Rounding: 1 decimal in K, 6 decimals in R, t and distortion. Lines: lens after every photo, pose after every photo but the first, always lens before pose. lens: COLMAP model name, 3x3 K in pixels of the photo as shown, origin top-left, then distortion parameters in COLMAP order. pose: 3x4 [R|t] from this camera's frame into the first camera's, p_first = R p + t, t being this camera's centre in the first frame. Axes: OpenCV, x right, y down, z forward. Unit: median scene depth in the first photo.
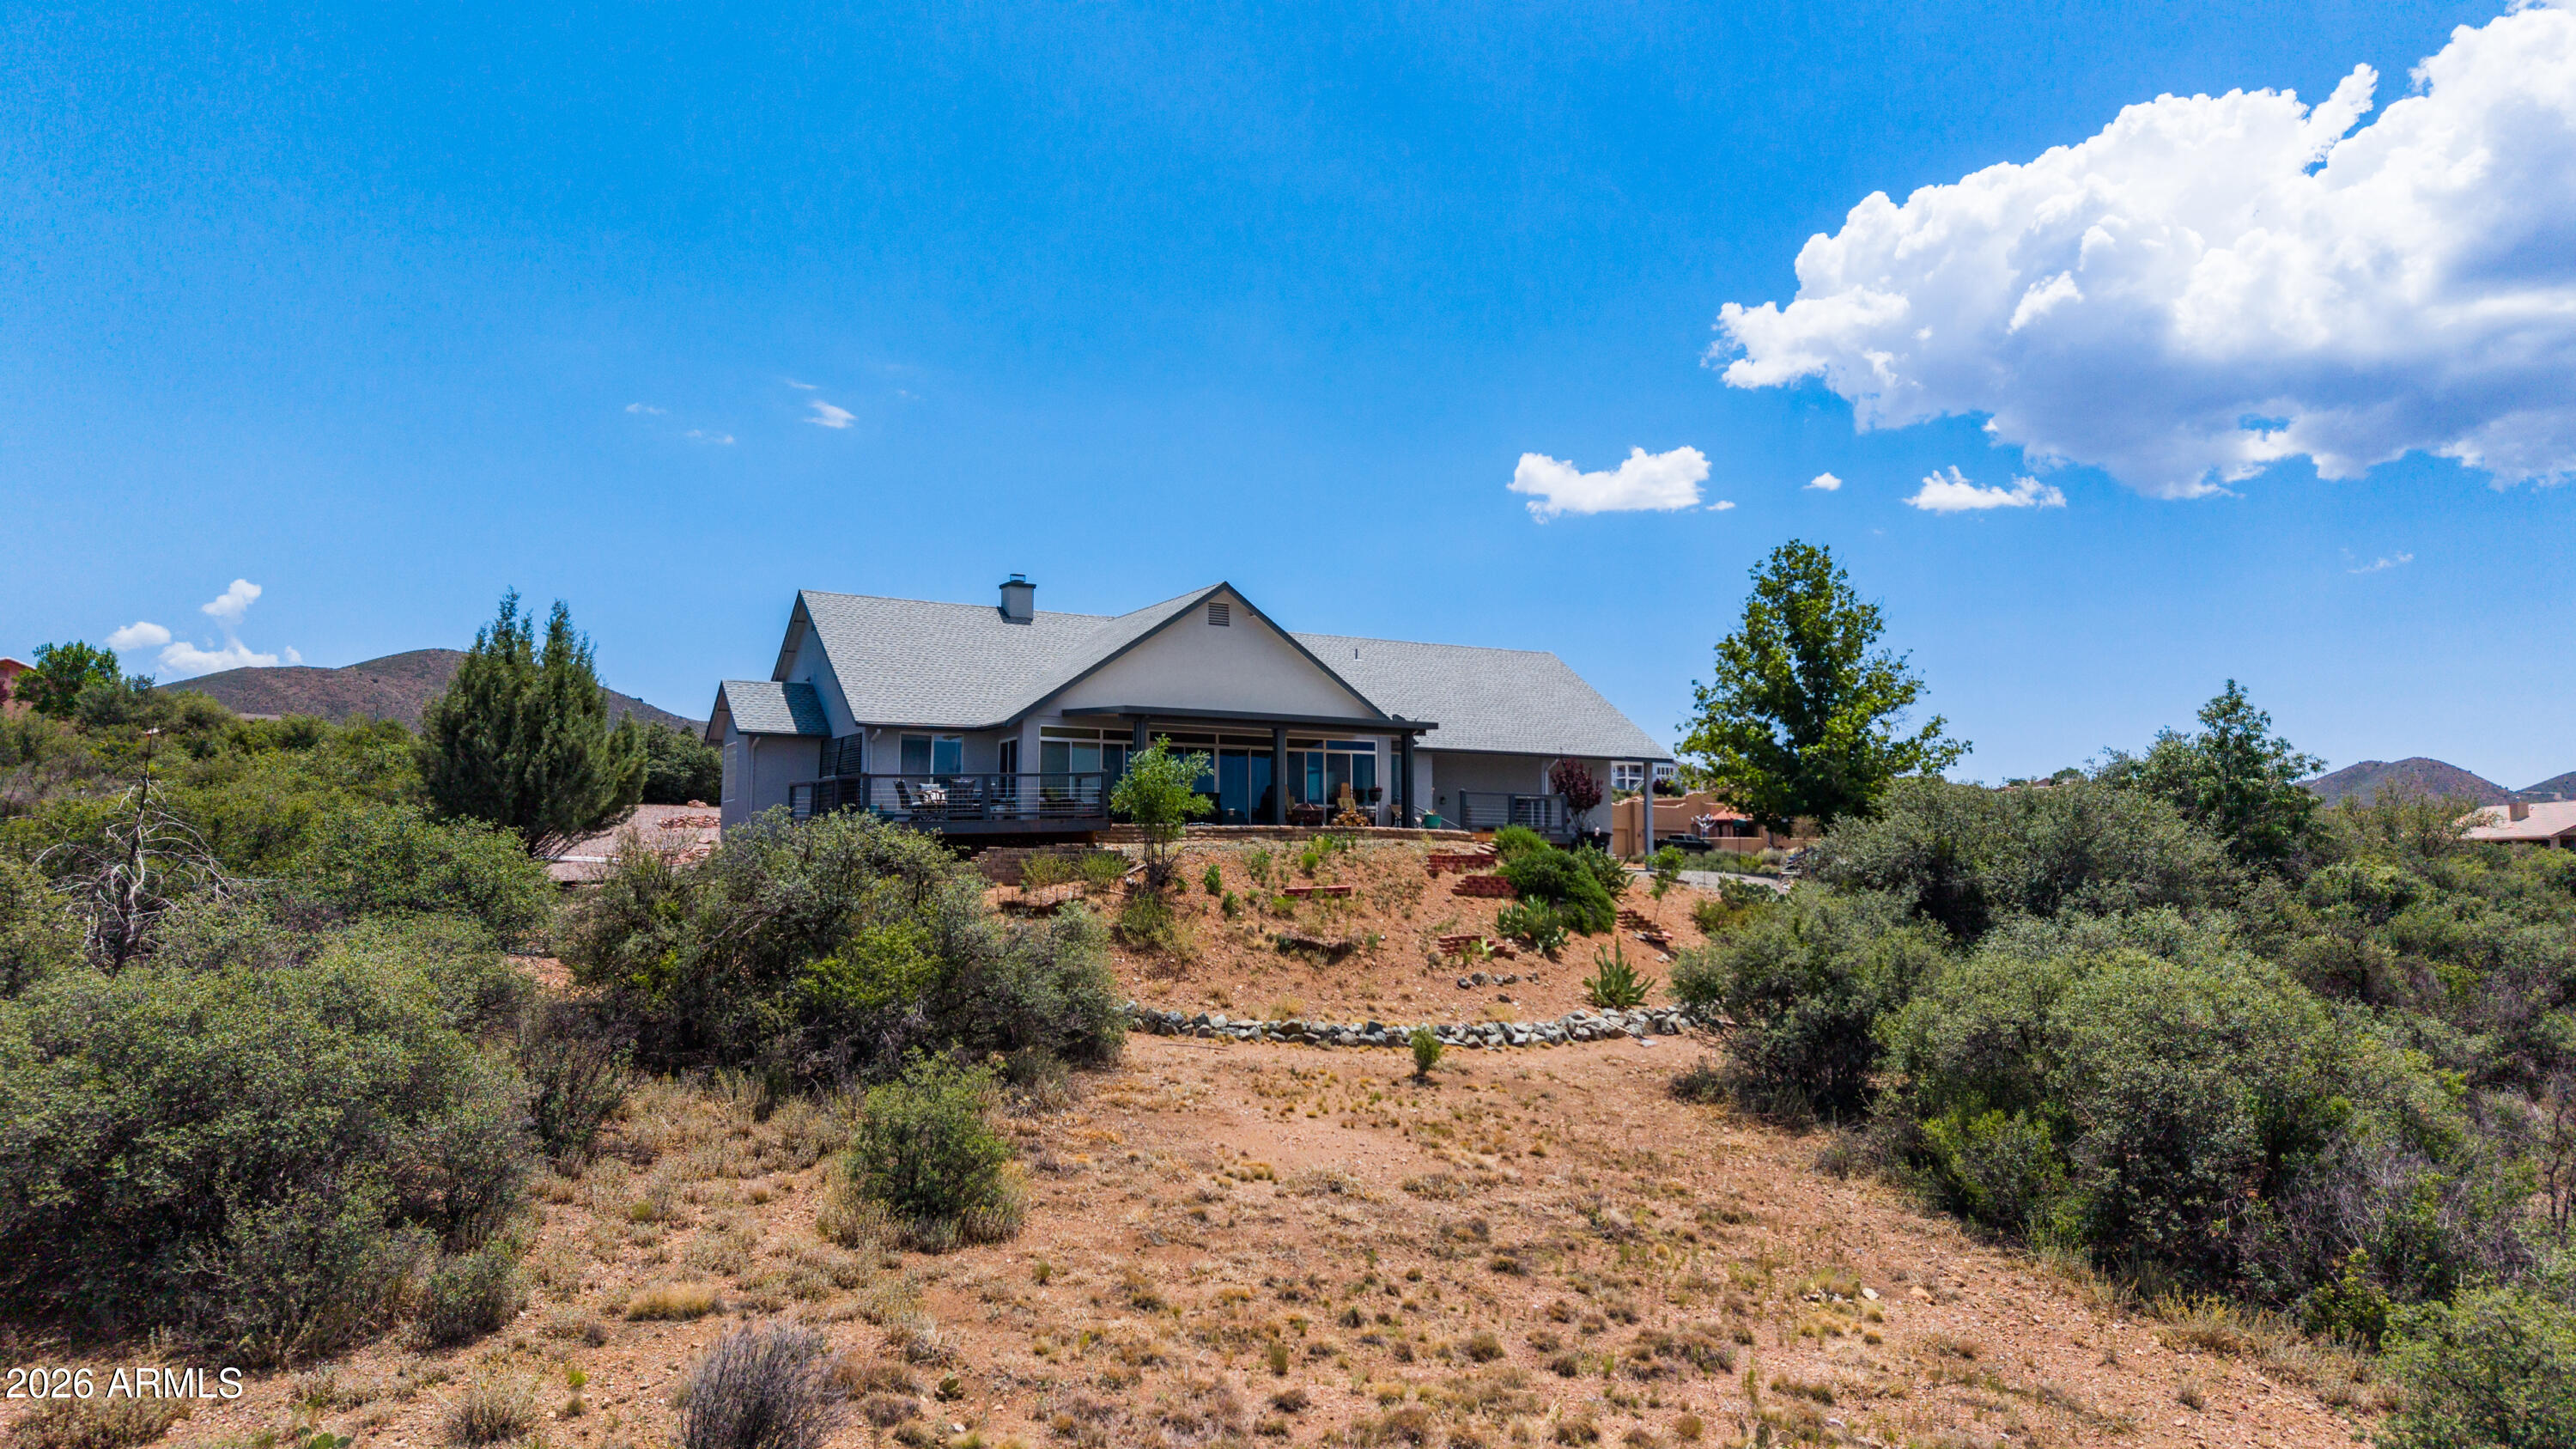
lens RADIAL K [[1710.1, 0, 1287.7], [0, 1710.1, 744.8], [0, 0, 1]] dist [0.037981, -0.018496]
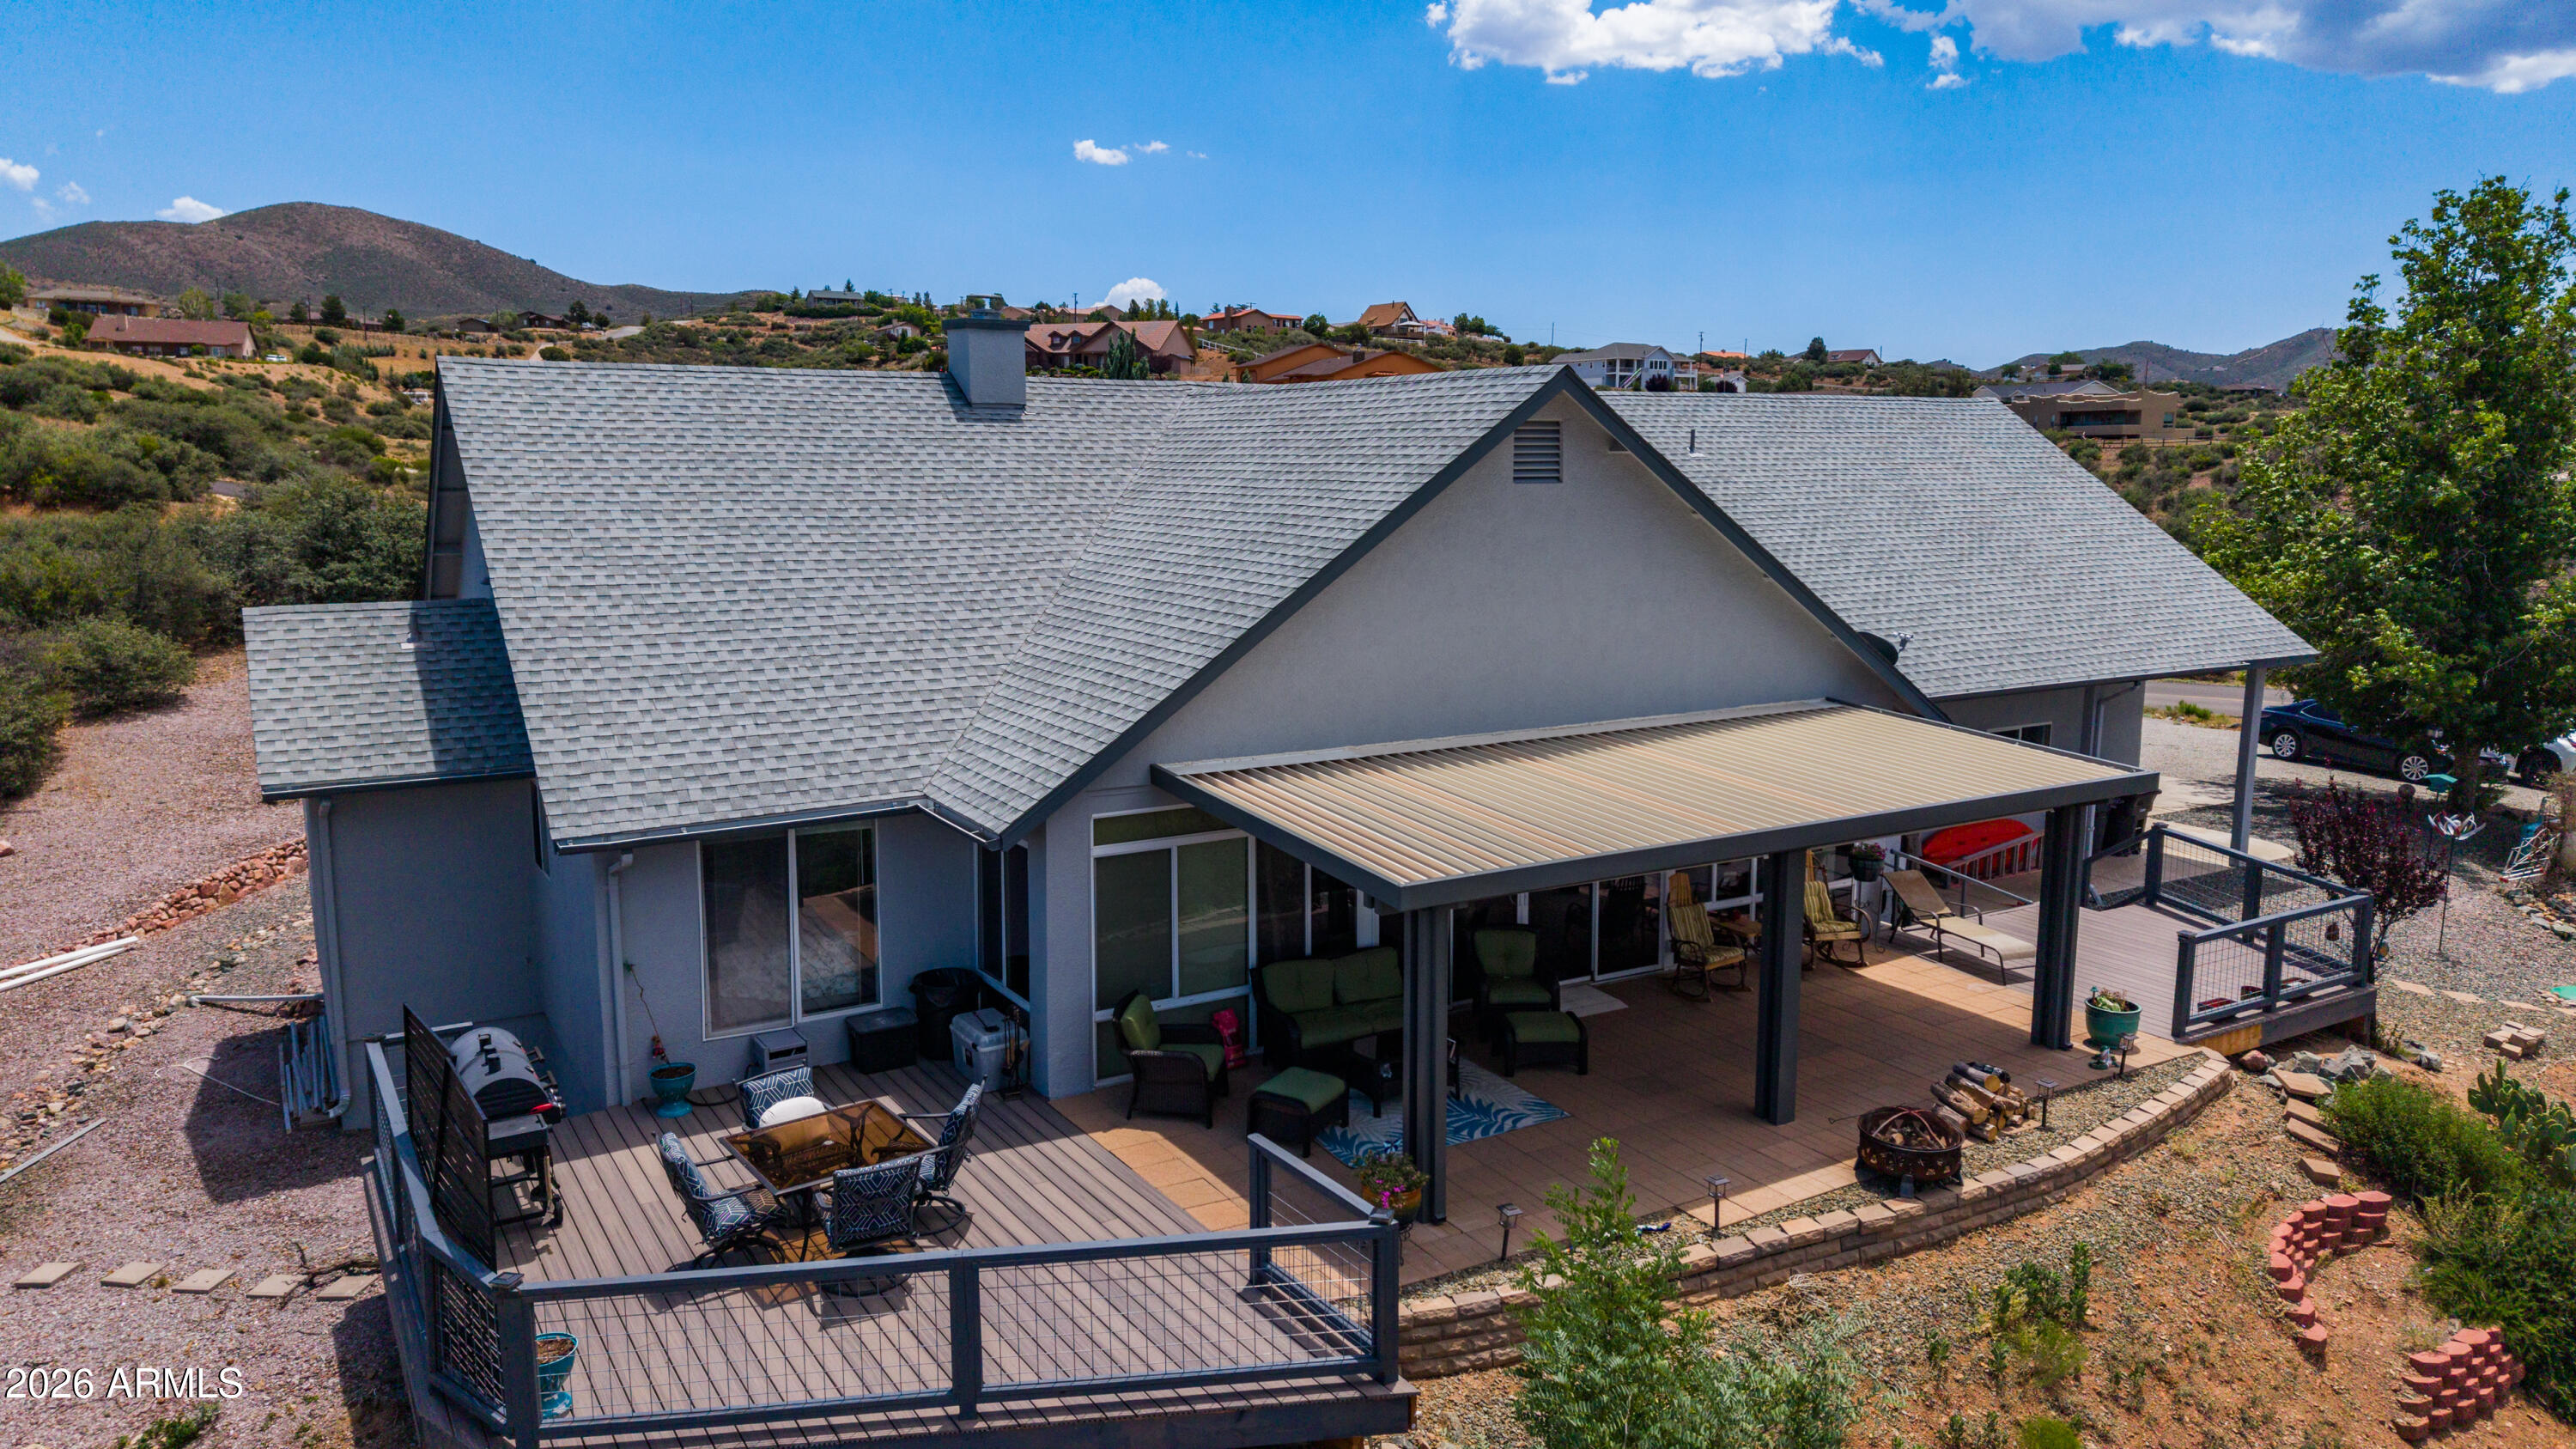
lens RADIAL K [[1721.2, 0, 1278.0], [0, 1721.2, 731.6], [0, 0, 1]] dist [0.047139, -0.030090]
pose [[0.999582, -0.007456, 0.027938, -0.298391], [0.000746, 0.972510, 0.232858, -0.291974], [-0.028906, -0.232740, 0.972109, 1.688230]]
